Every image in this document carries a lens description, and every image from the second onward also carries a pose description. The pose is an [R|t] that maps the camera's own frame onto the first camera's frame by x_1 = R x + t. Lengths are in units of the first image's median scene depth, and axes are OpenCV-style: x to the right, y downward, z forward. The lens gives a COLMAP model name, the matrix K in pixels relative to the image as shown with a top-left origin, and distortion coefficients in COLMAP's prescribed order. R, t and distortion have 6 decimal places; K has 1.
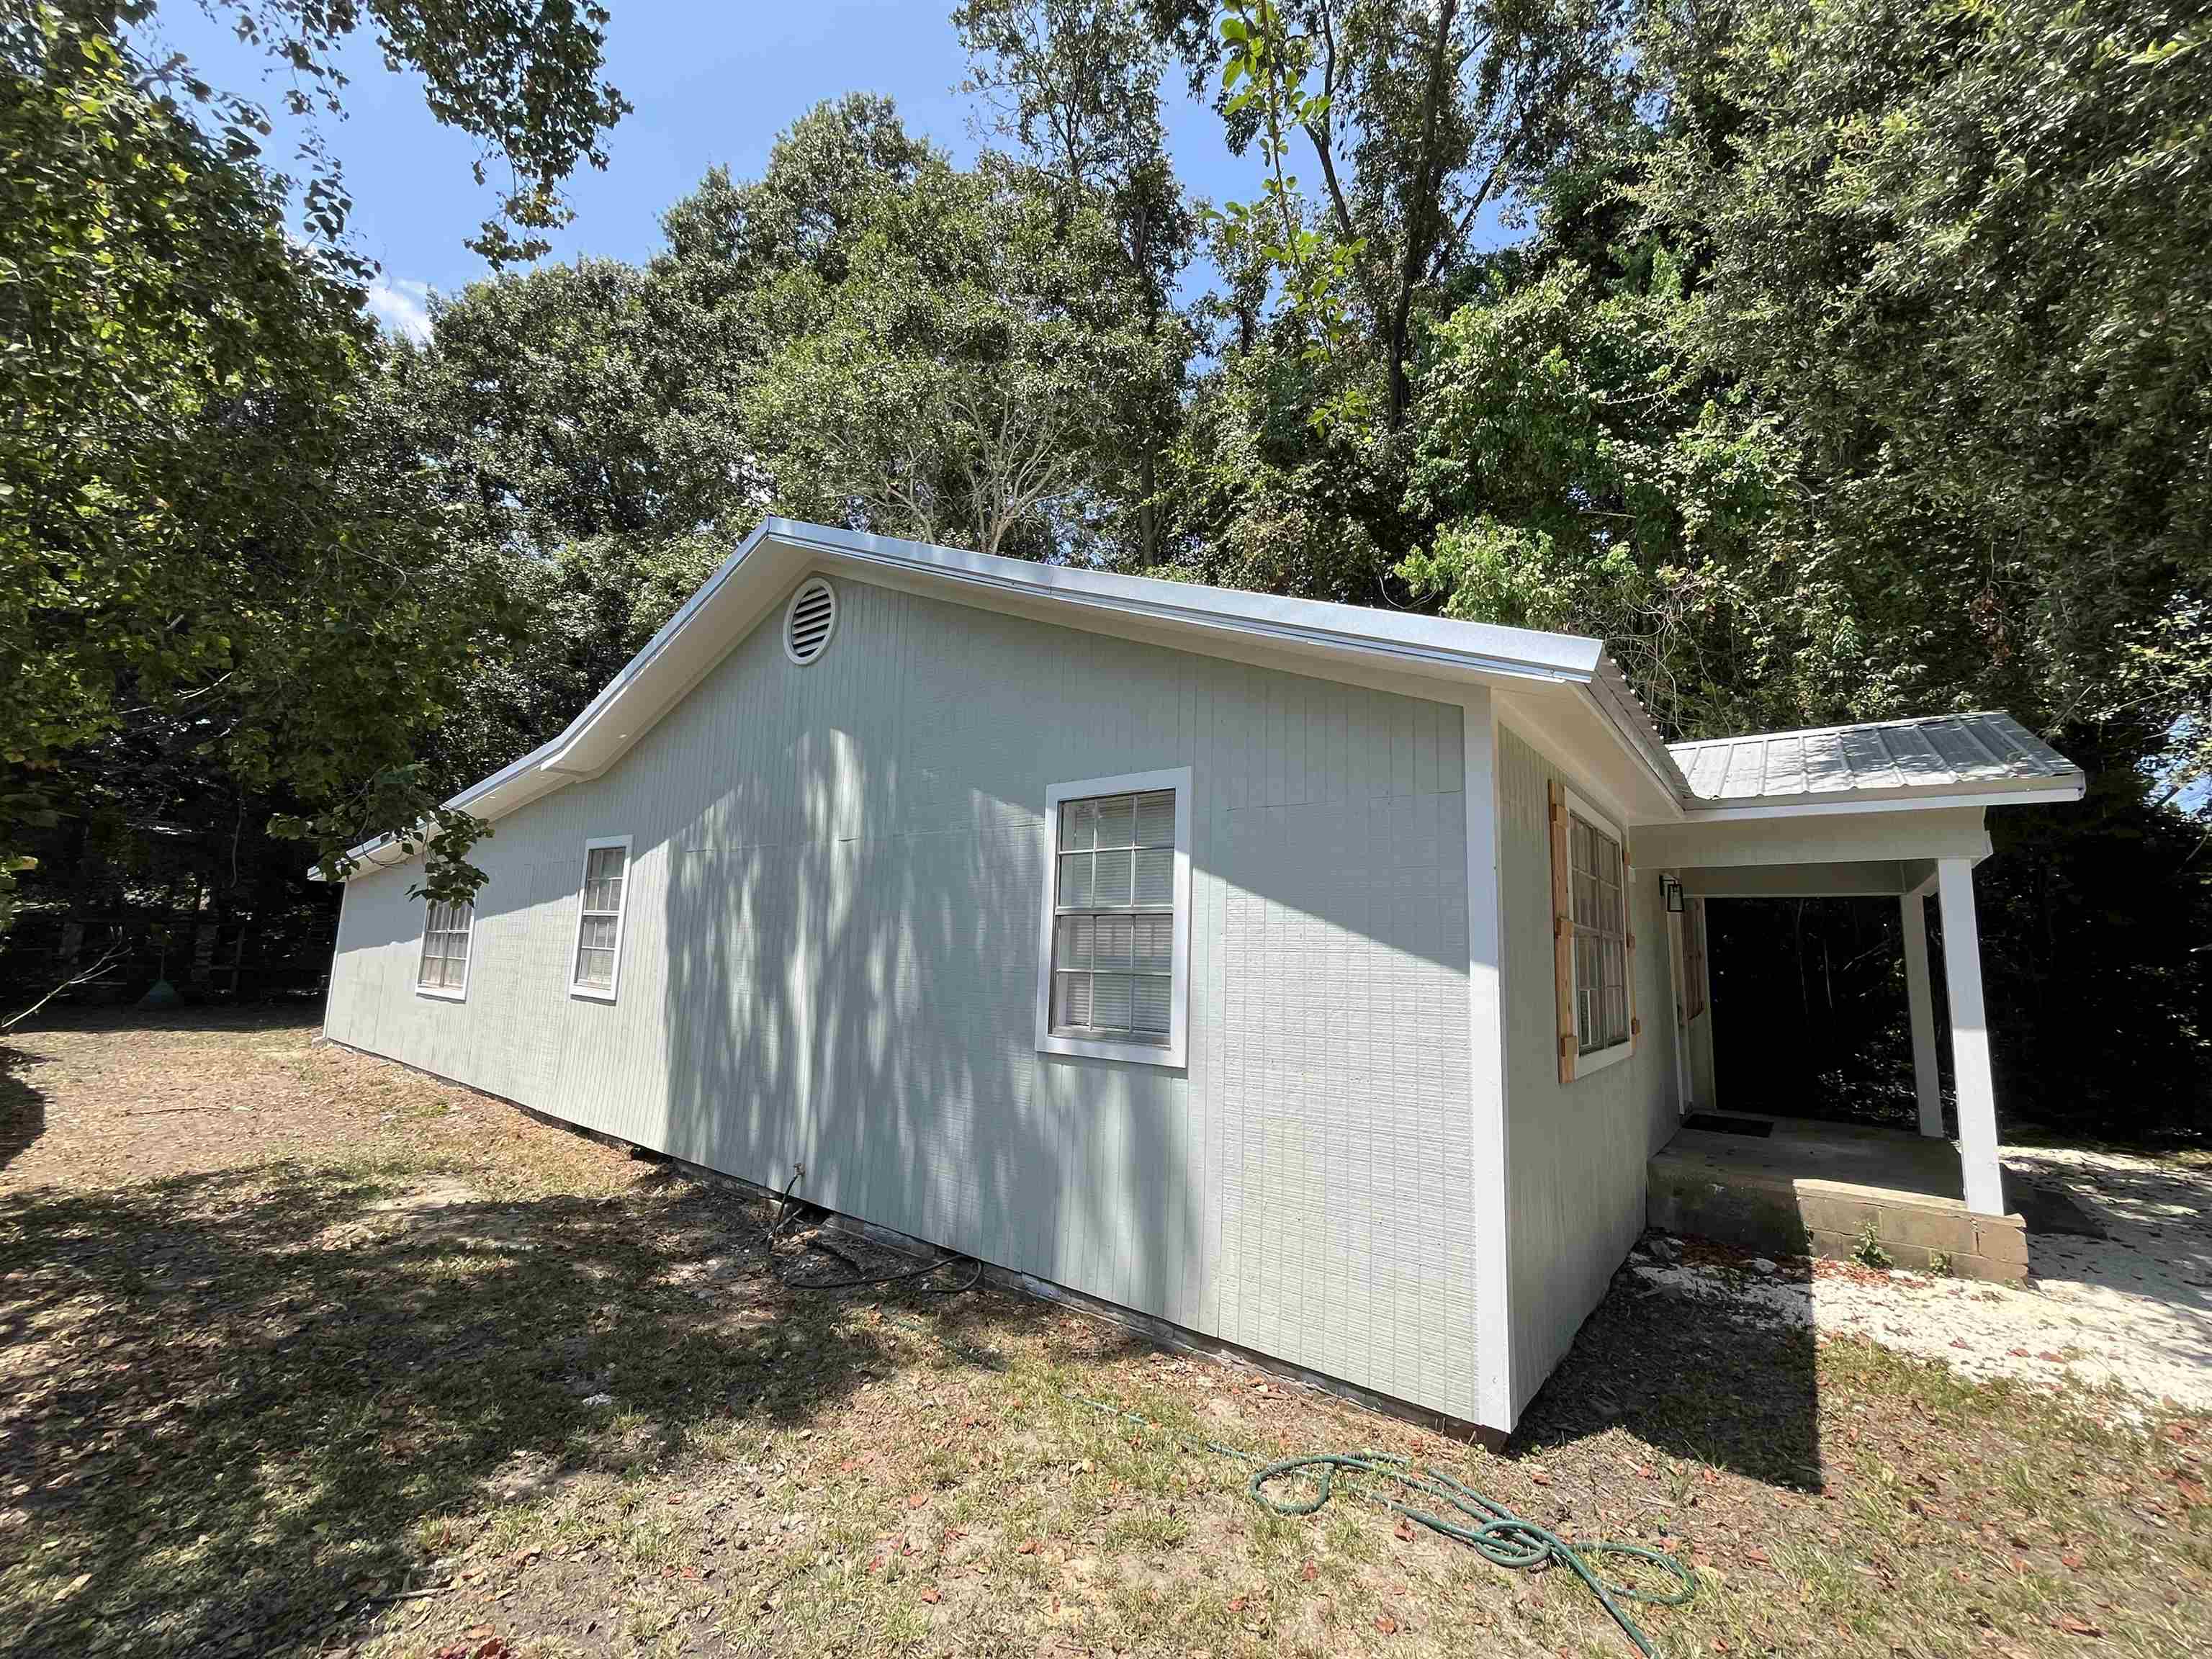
lens RADIAL K [[889.3, 0, 1111.1], [0, 889.3, 831.2], [0, 0, 1]] dist [-0.001043, -0.000358]
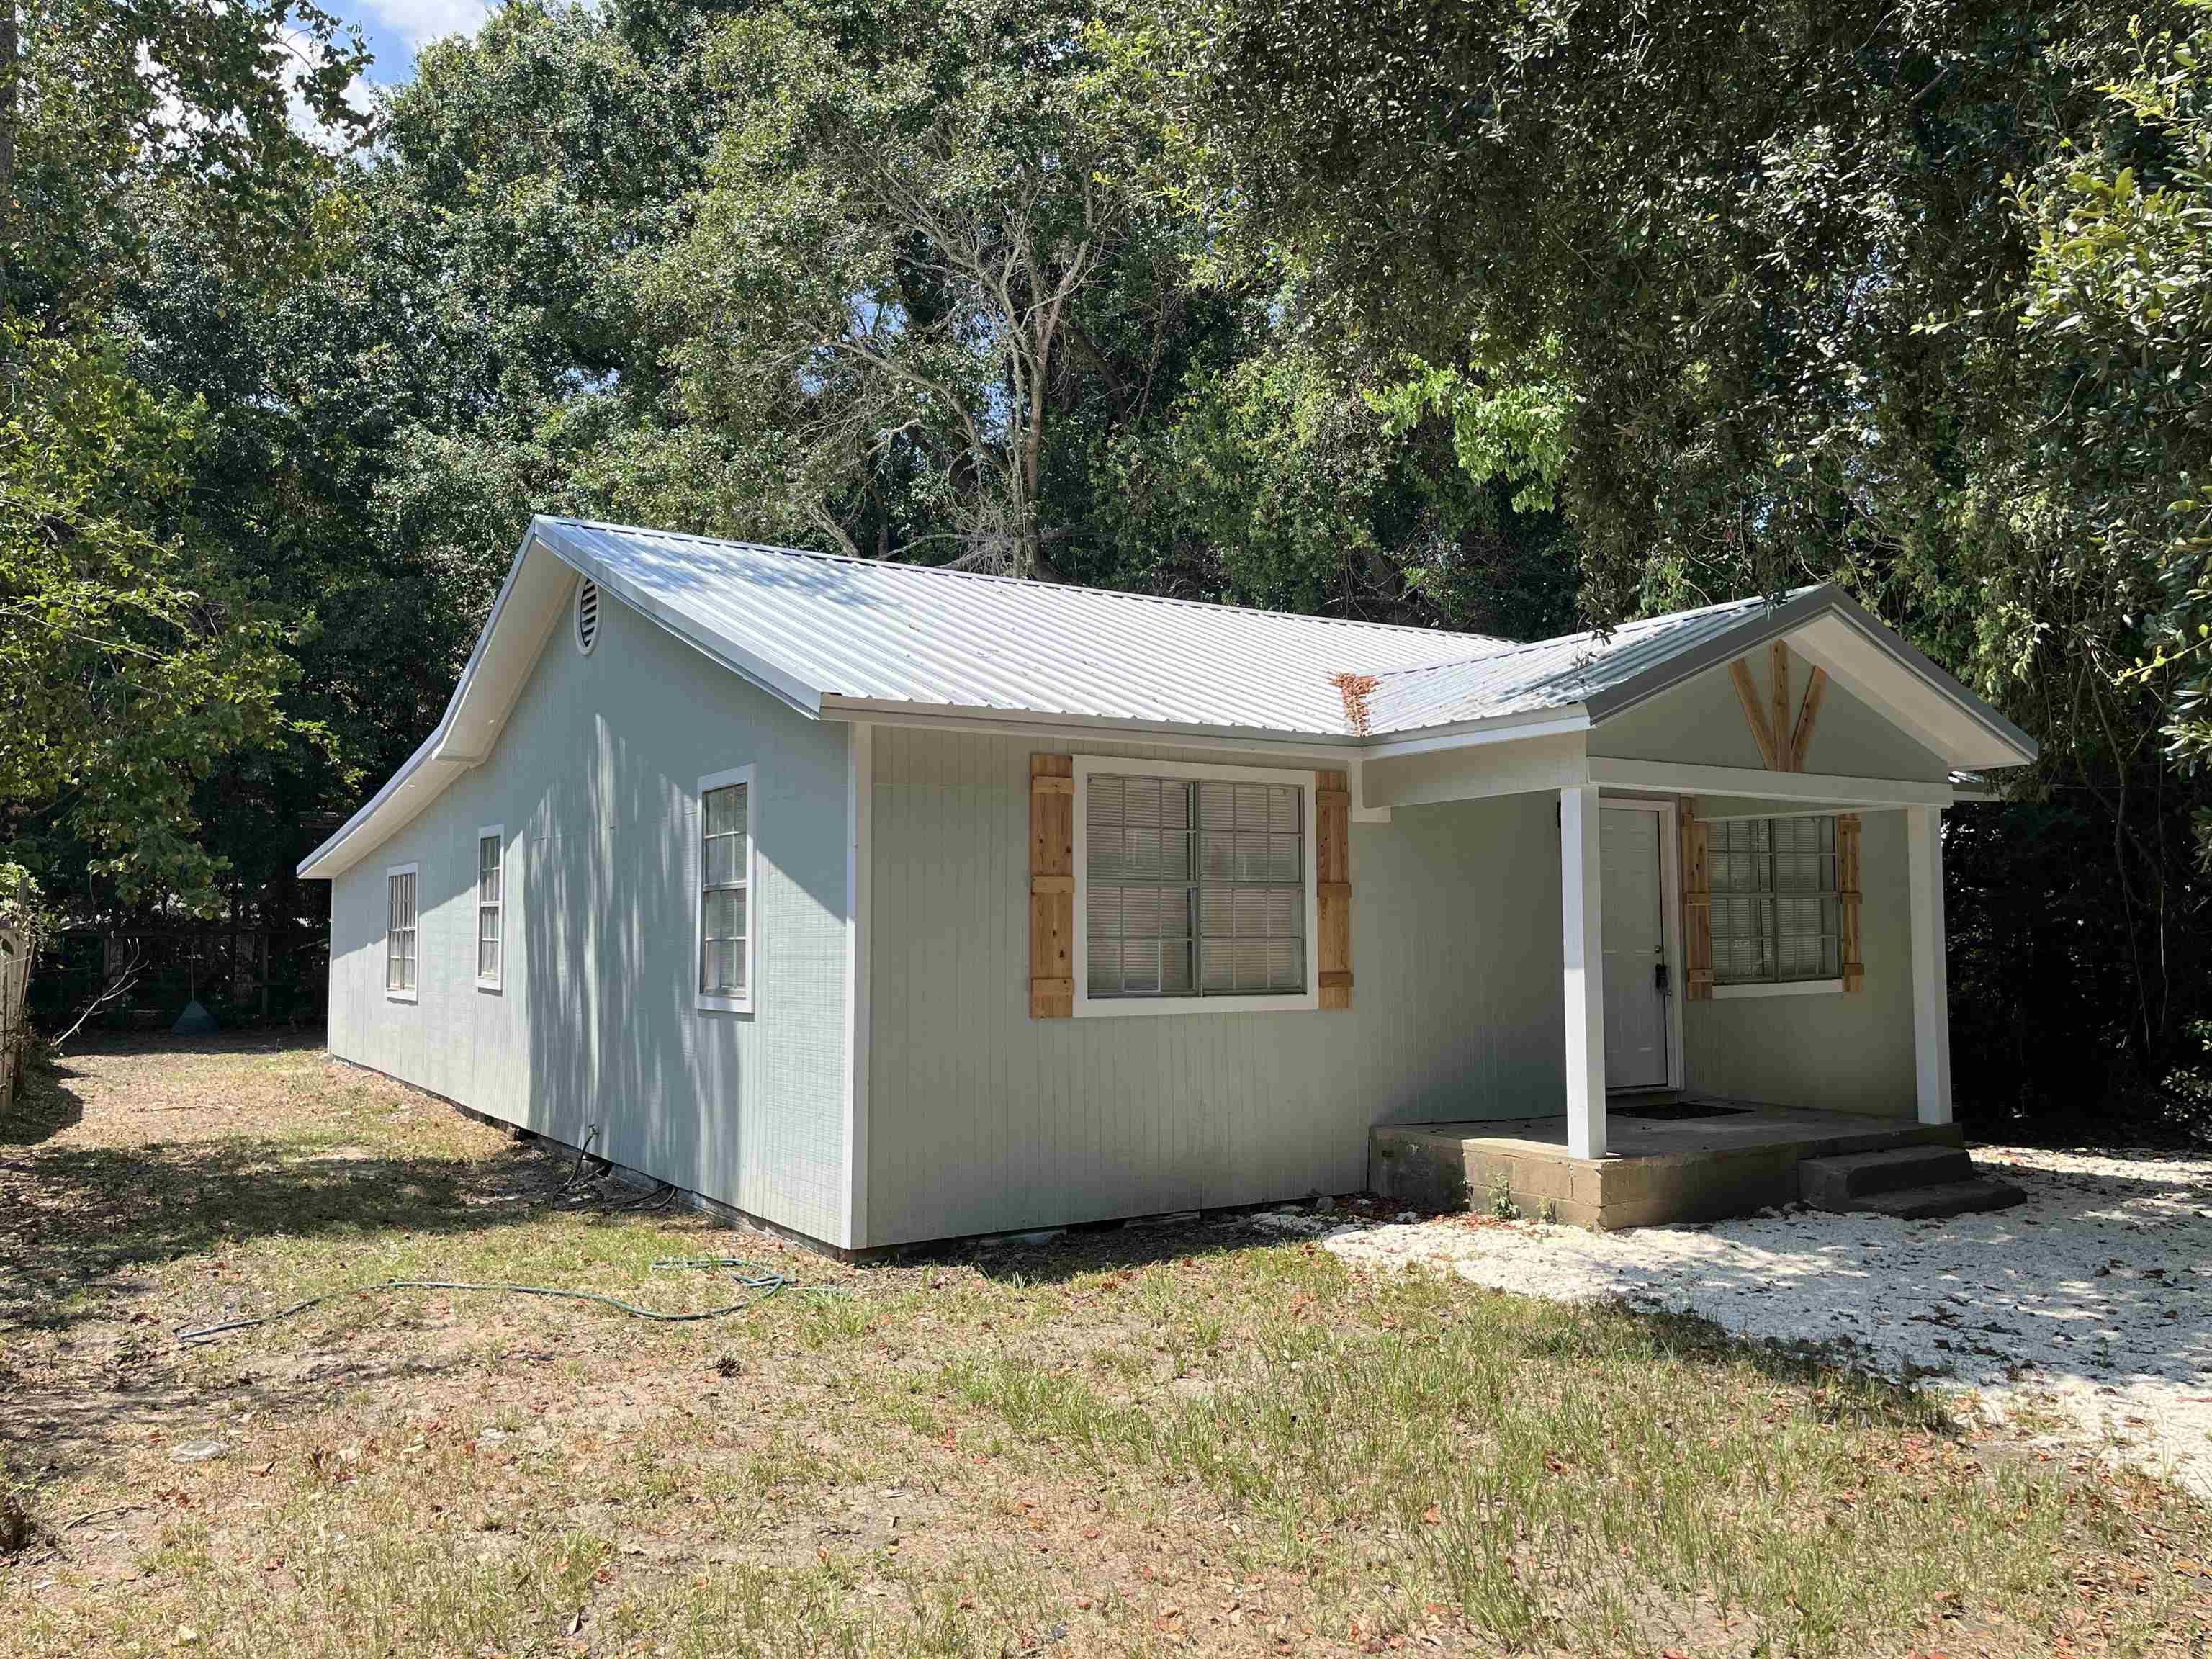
lens RADIAL K [[1676.8, 0, 1103.1], [0, 1676.8, 824.9], [0, 0, 1]] dist [0.040993, -0.001635]
pose [[0.939992, -0.058485, -0.336146, 0.736598], [0.081185, 0.995242, 0.053867, -0.042520], [0.331396, -0.077925, 0.940268, -0.551010]]
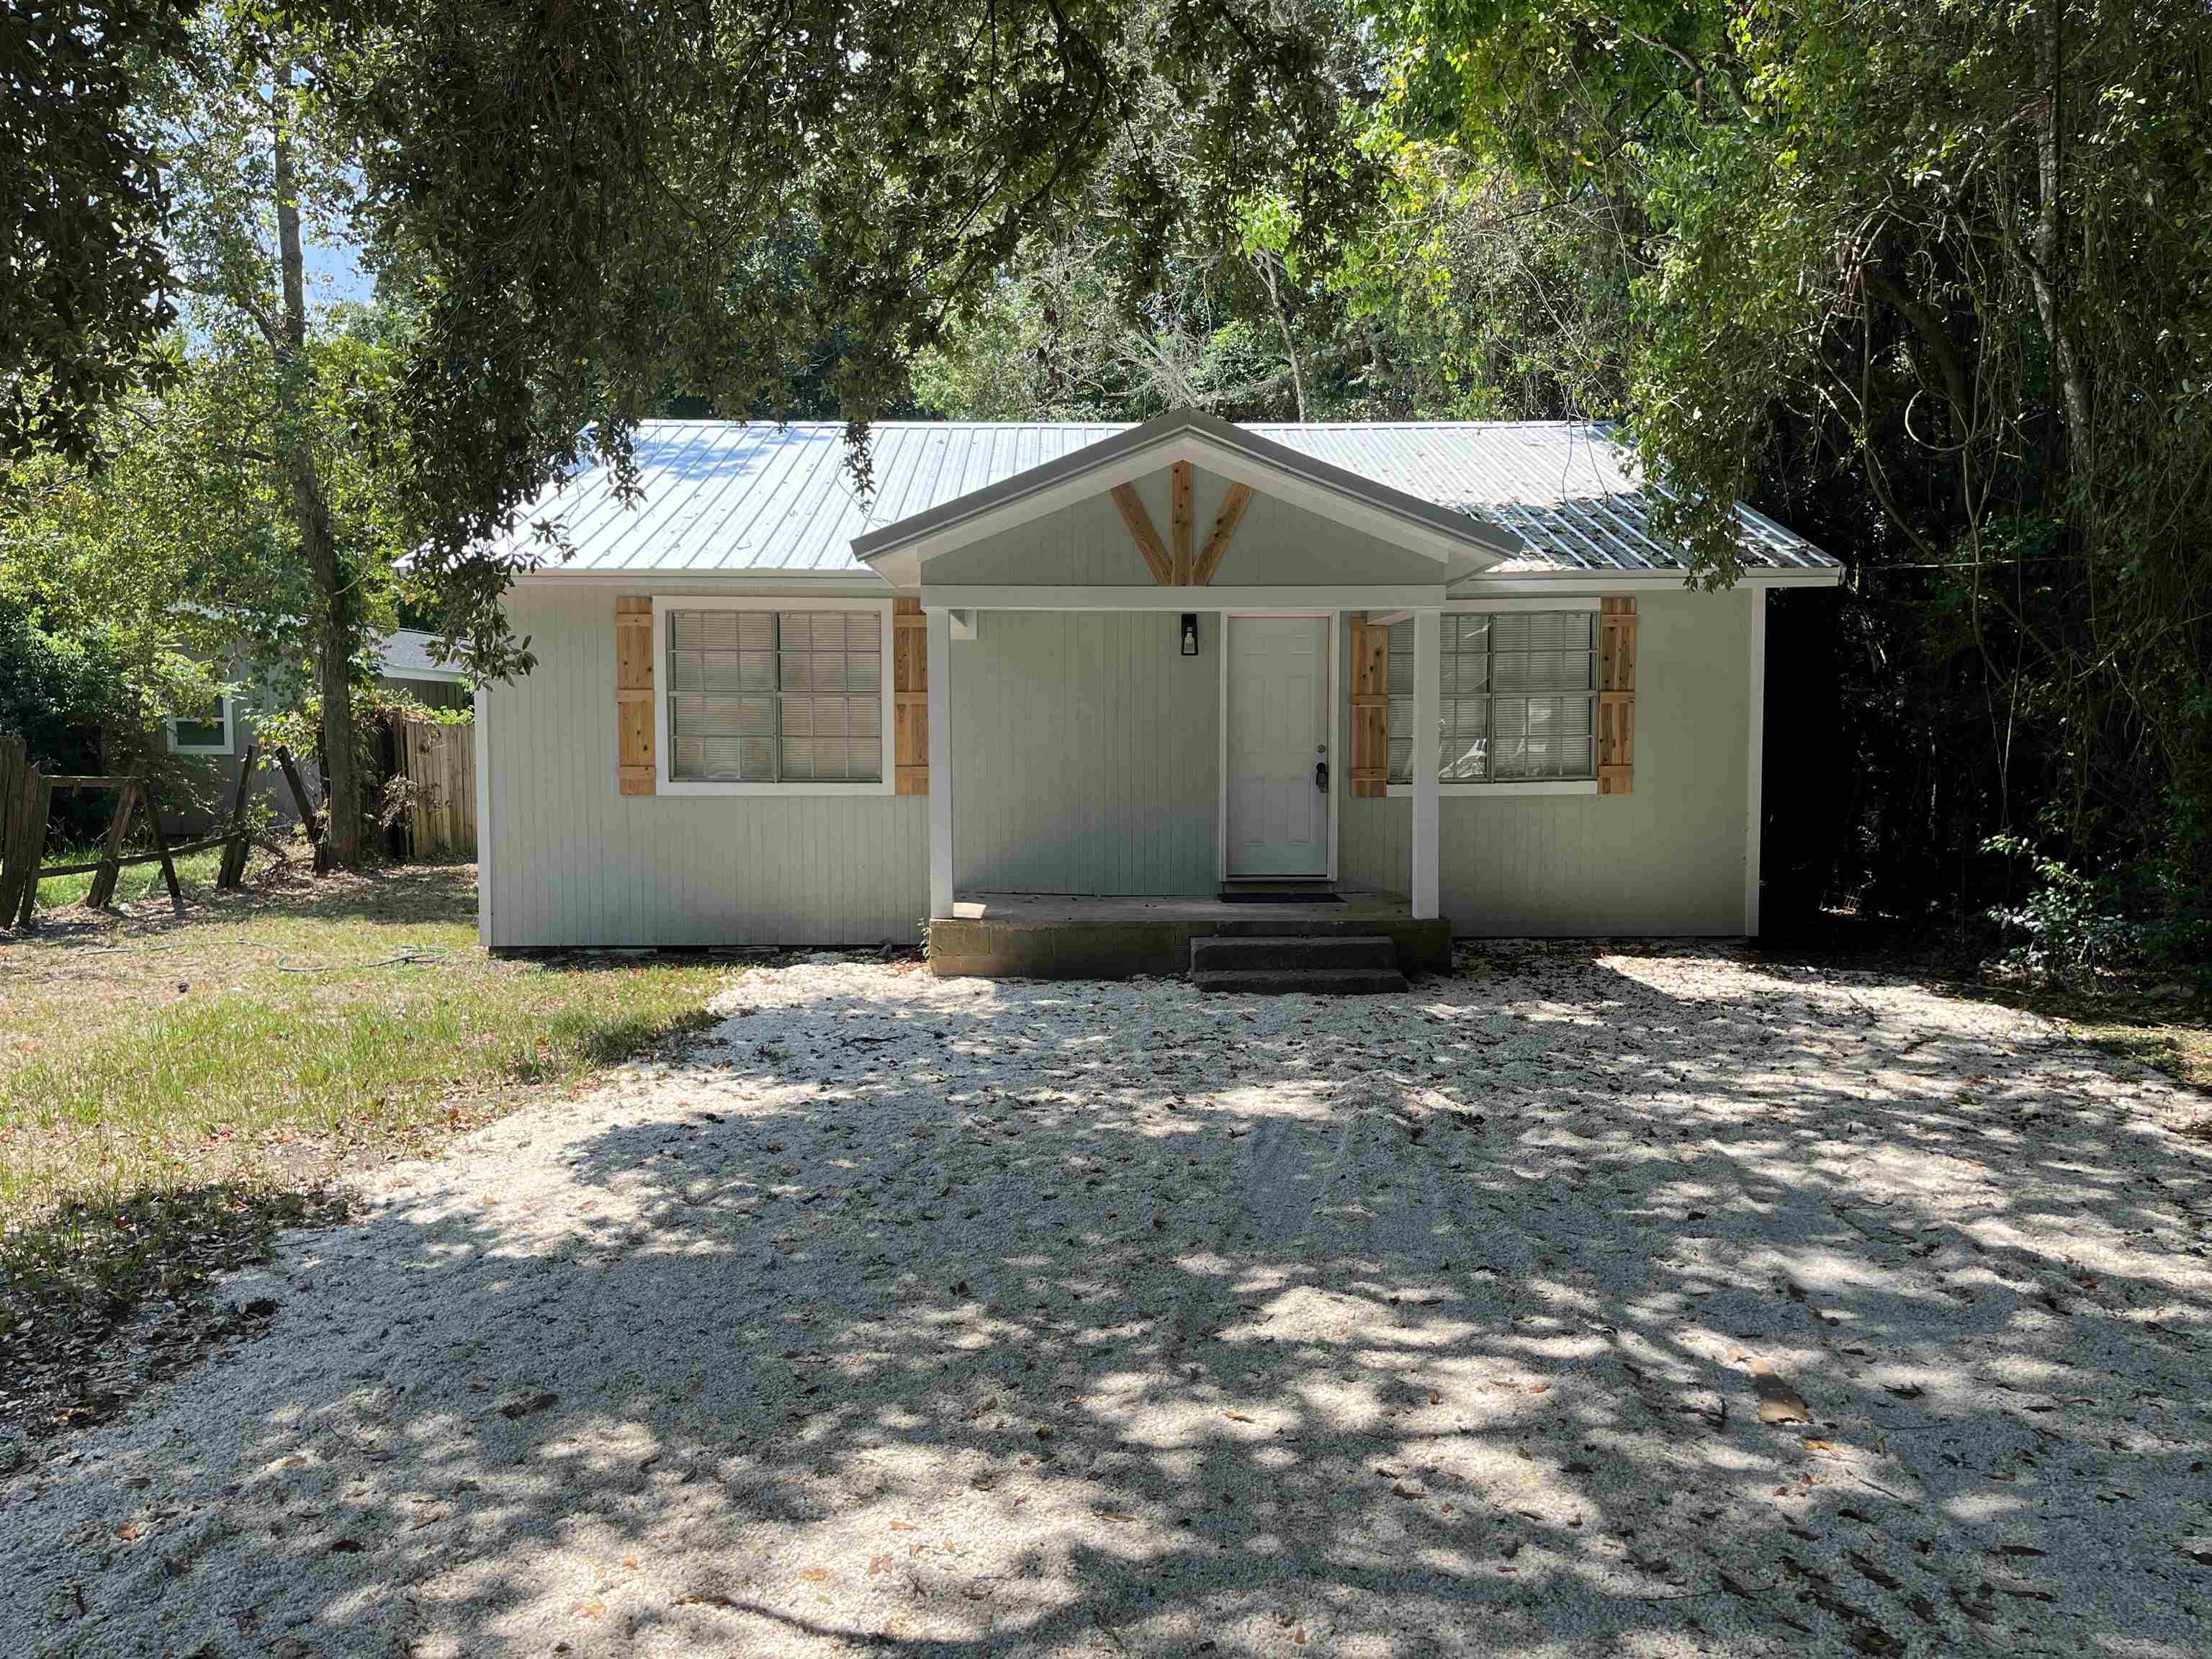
lens RADIAL K [[1676.8, 0, 1105.6], [0, 1676.8, 836.6], [0, 0, 1]] dist [0.040993, -0.001635]
pose [[0.624734, 0.016624, -0.780660, 1.860411], [0.127832, 0.984107, 0.123256, 0.055344], [0.770303, -0.176795, 0.612681, -0.093406]]
